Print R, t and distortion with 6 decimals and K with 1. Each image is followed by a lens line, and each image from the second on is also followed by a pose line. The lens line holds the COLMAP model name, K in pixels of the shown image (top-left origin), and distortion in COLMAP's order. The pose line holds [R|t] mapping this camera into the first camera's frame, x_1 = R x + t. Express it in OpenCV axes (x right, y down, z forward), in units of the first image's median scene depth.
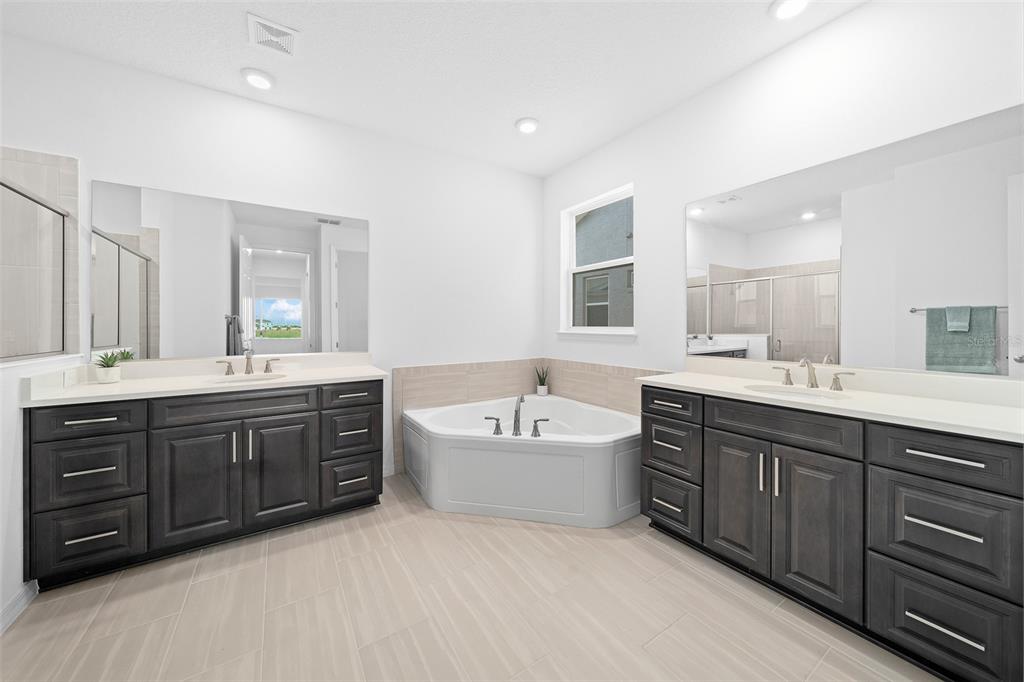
lens RADIAL K [[361.8, 0, 509.5], [0, 361.8, 325.2], [0, 0, 1]] dist [0.000836, 0.000079]
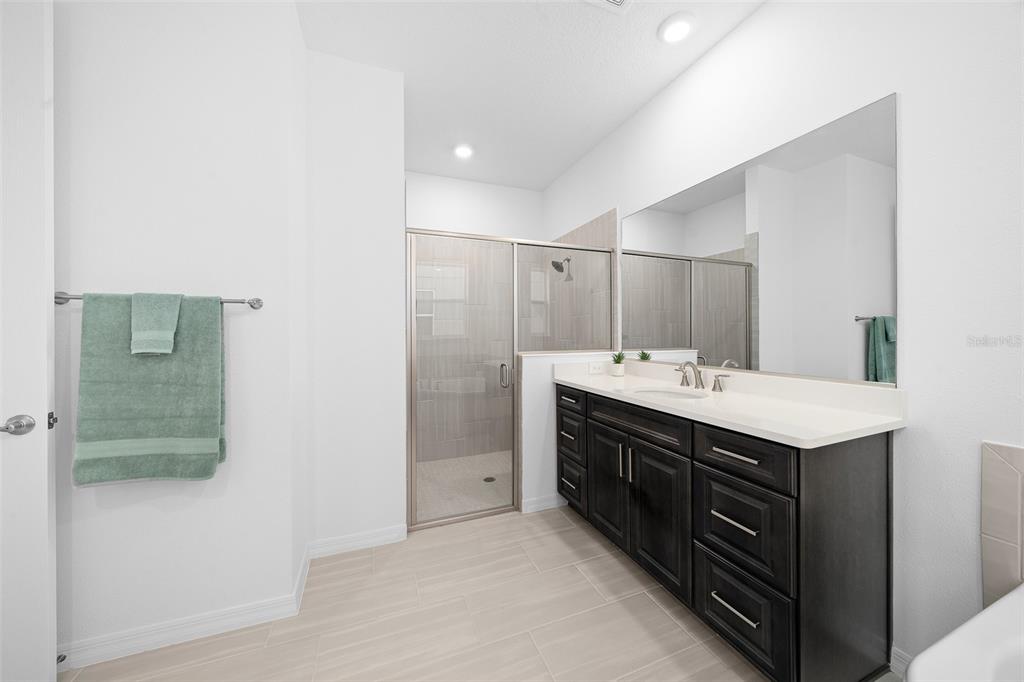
lens RADIAL K [[356.1, 0, 511.7], [0, 356.1, 335.8], [0, 0, 1]] dist [-0.000382, -0.000025]
pose [[-0.201280, 0.007432, -0.979506, 0.179635], [0.005019, 0.999966, 0.006556, 0.008534], [0.979521, -0.003597, -0.201310, 0.850756]]
